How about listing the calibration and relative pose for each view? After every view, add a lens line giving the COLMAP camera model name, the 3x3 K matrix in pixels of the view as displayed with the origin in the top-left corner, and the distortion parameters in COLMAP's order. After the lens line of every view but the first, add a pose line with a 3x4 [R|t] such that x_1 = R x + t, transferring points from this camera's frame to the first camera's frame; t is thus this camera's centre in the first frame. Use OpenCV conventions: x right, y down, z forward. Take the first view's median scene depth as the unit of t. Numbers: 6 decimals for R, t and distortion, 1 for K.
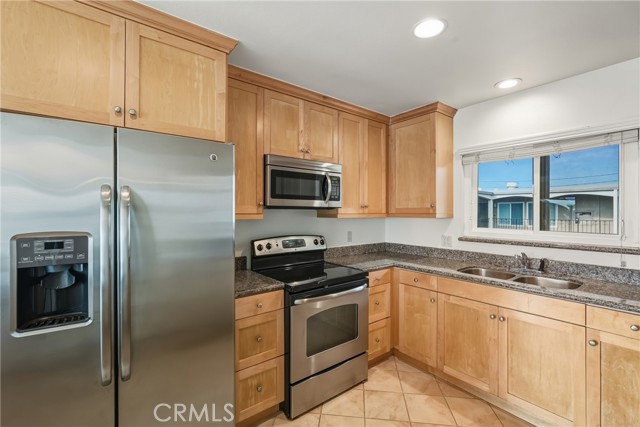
lens RADIAL K [[284.5, 0, 322.2], [0, 284.5, 211.6], [0, 0, 1]] dist [-0.003470, 0.001276]
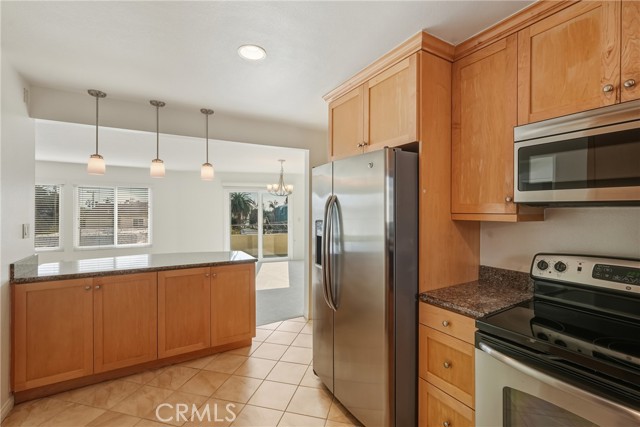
lens RADIAL K [[284.5, 0, 320.3], [0, 284.5, 211.9], [0, 0, 1]] dist [-0.003470, 0.001276]
pose [[-0.123614, 0.001459, -0.992329, 0.469164], [-0.004357, 0.999988, 0.002013, 0.003185], [0.992321, 0.004572, -0.123606, 0.535165]]
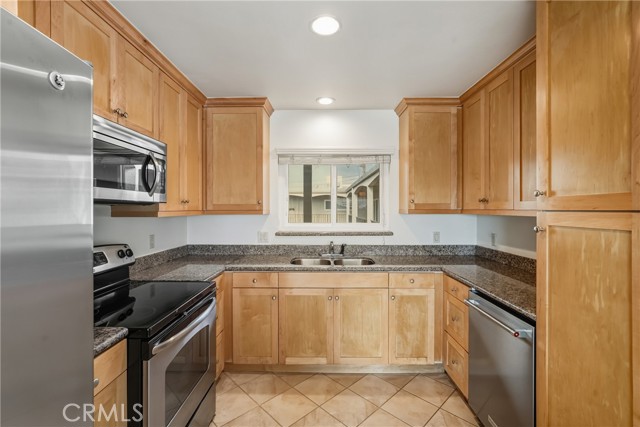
lens RADIAL K [[284.5, 0, 322.3], [0, 284.5, 210.4], [0, 0, 1]] dist [-0.003470, 0.001276]
pose [[0.626839, -0.007409, 0.779114, -0.263813], [0.001166, 0.999963, 0.008570, -0.000242], [-0.779148, -0.004464, 0.626824, 0.235908]]
